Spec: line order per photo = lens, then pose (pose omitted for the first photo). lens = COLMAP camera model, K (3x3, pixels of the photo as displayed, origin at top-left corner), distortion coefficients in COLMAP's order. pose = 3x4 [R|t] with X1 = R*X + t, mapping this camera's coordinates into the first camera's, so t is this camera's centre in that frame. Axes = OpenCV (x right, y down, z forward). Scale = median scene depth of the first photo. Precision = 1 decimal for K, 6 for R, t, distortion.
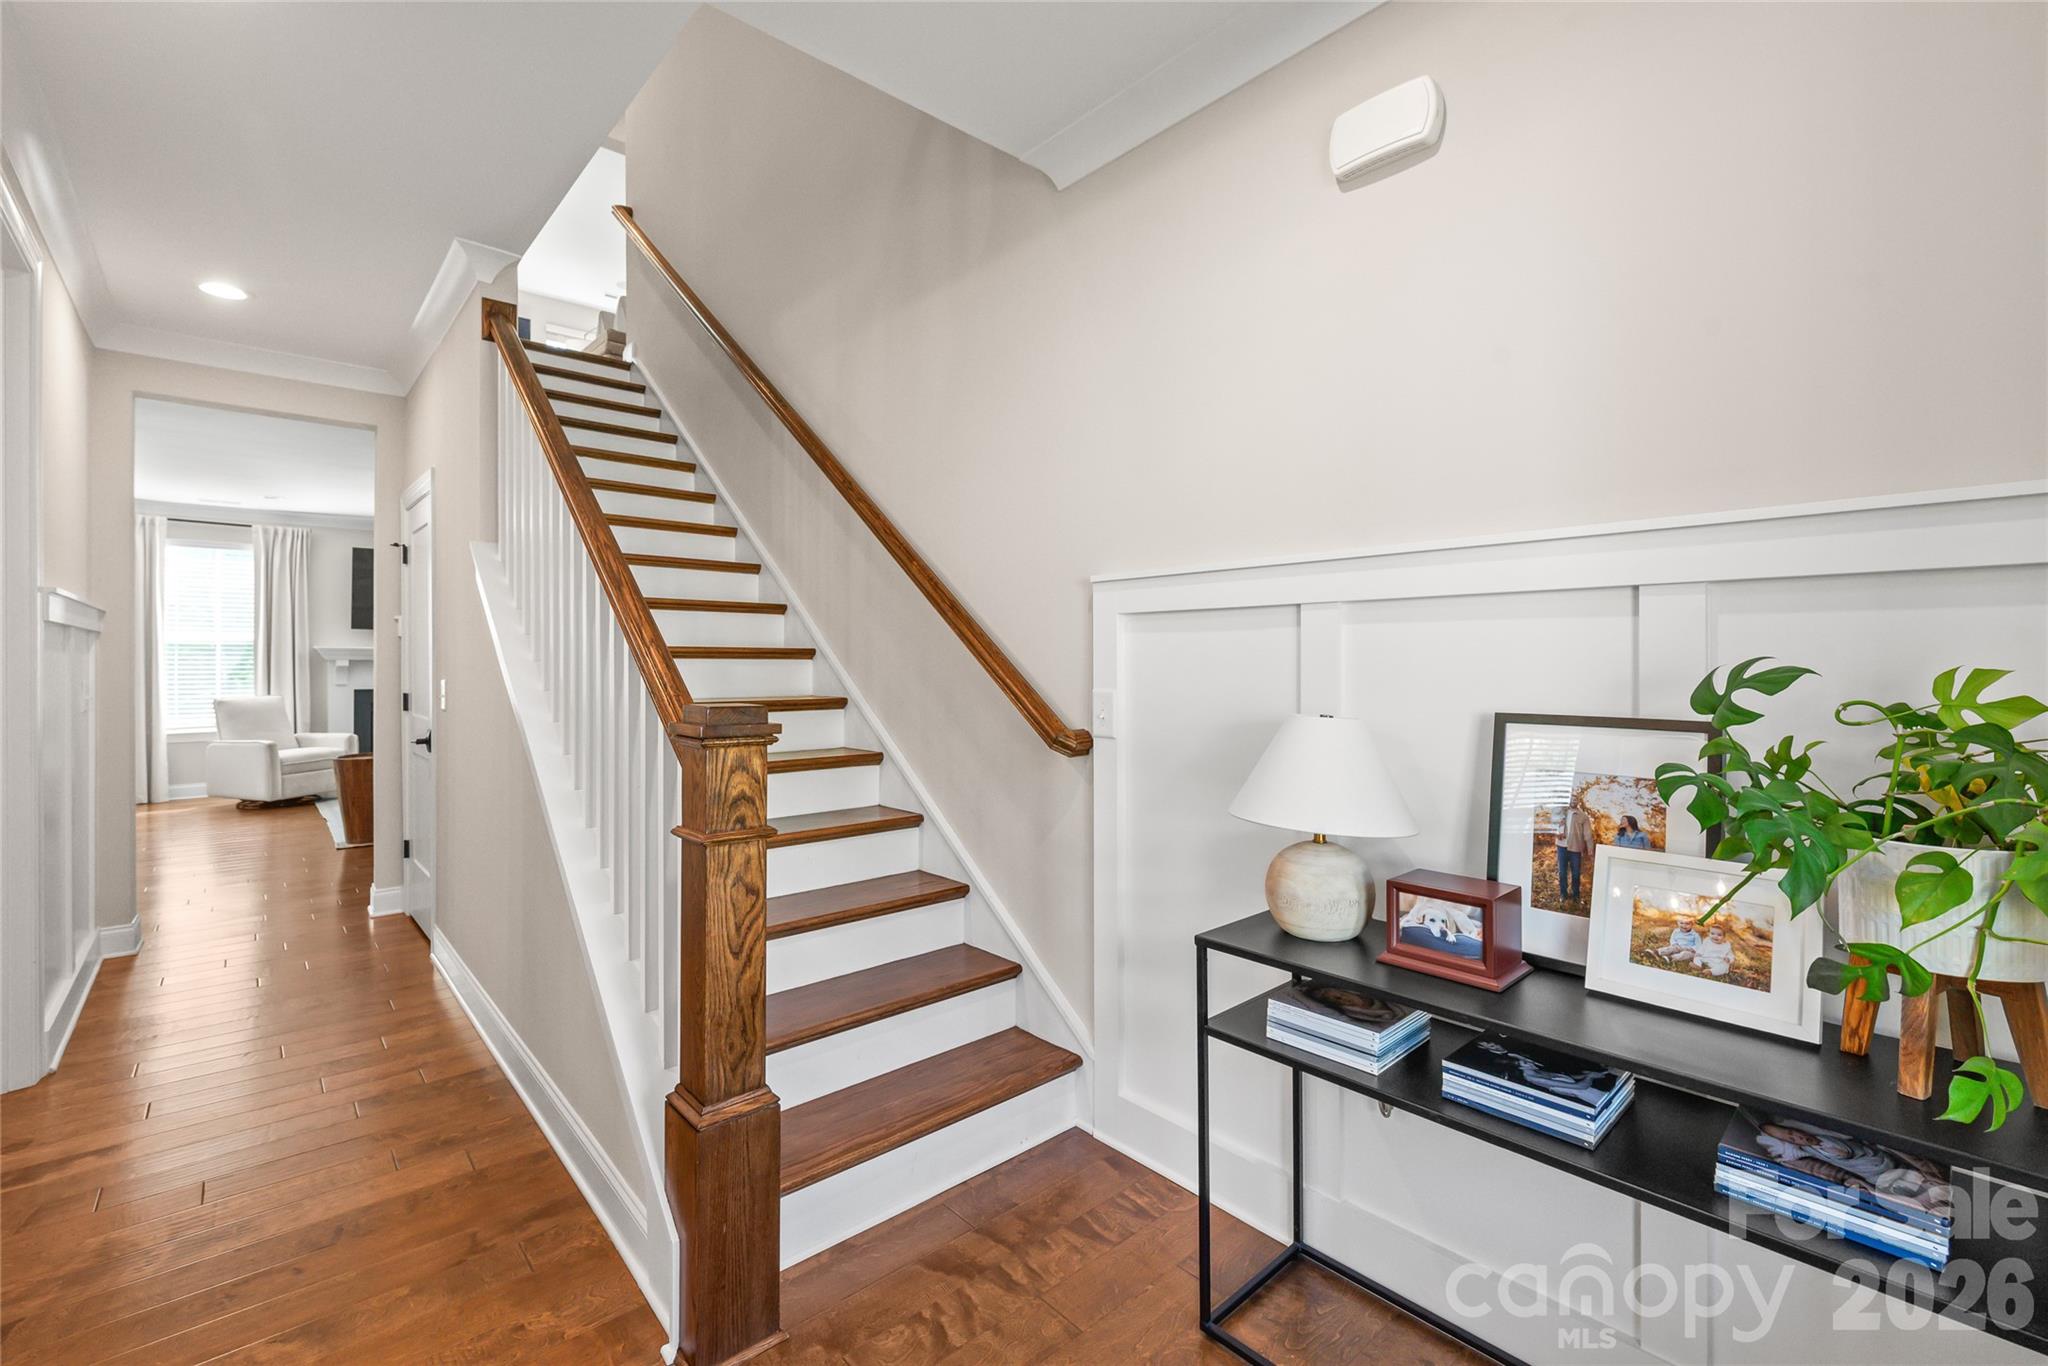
lens RADIAL K [[876.5, 0, 1027.2], [0, 876.5, 666.9], [0, 0, 1]] dist [-0.000866, -0.000449]
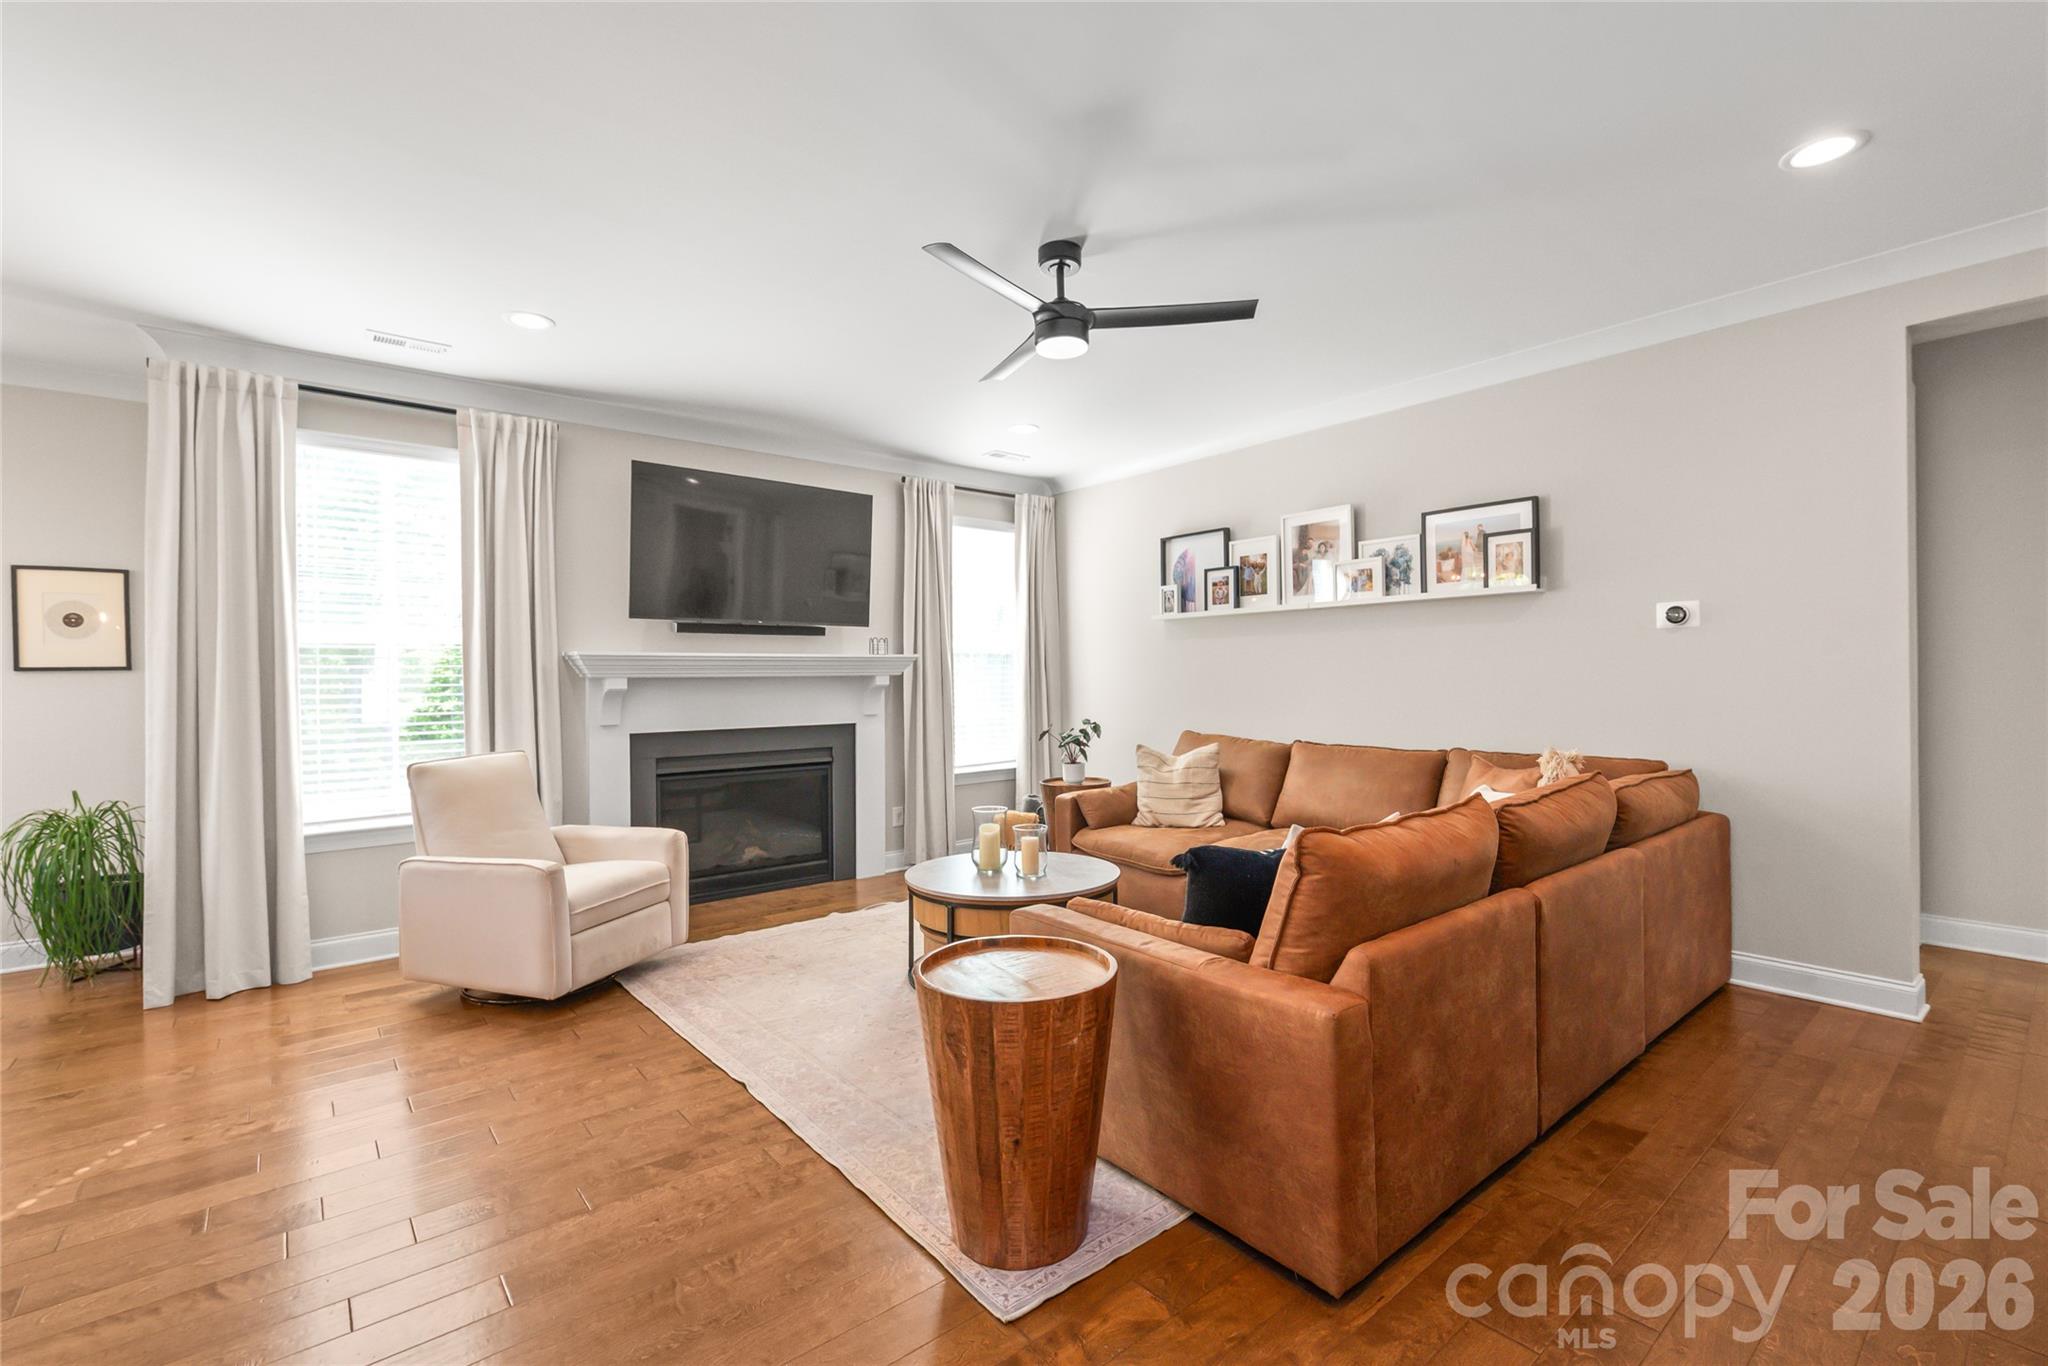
lens RADIAL K [[892.1, 0, 1020.7], [0, 892.1, 679.1], [0, 0, 1]] dist [-0.000374, 0.000004]
pose [[0.999049, -0.016171, -0.040487, -0.580812], [0.016099, 0.999868, -0.002106, -0.002328], [0.040515, 0.001452, 0.999178, 0.537417]]
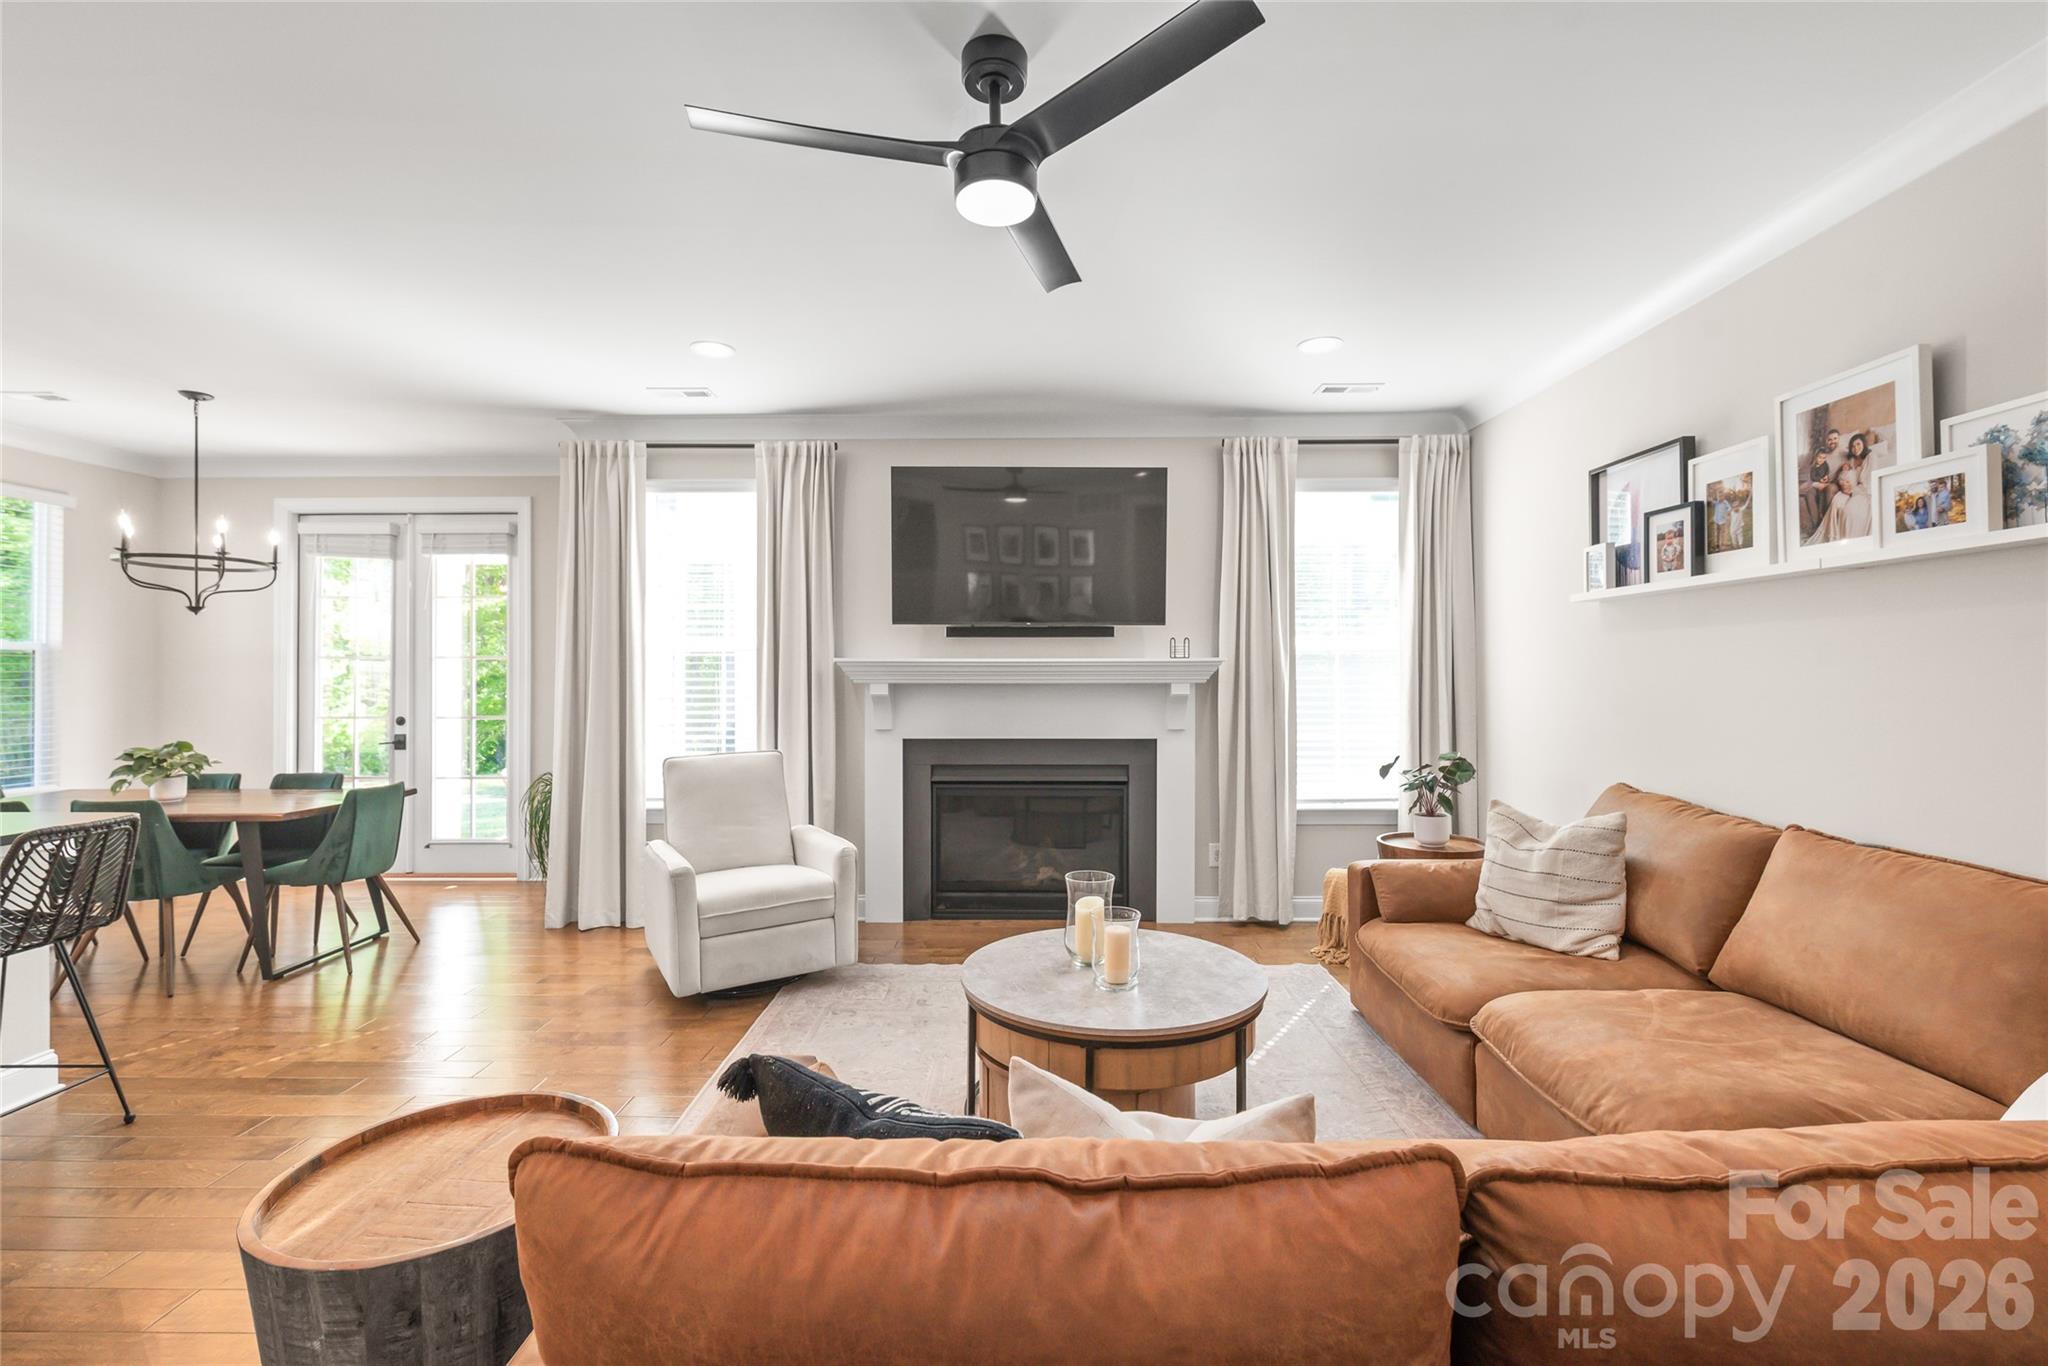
lens RADIAL K [[876.5, 0, 1027.2], [0, 876.5, 666.9], [0, 0, 1]] dist [-0.000866, -0.000449]
pose [[0.737710, -0.011769, -0.675015, -0.402139], [0.002331, 0.999886, -0.014886, -0.010858], [0.675114, 0.009408, 0.737654, 0.749198]]
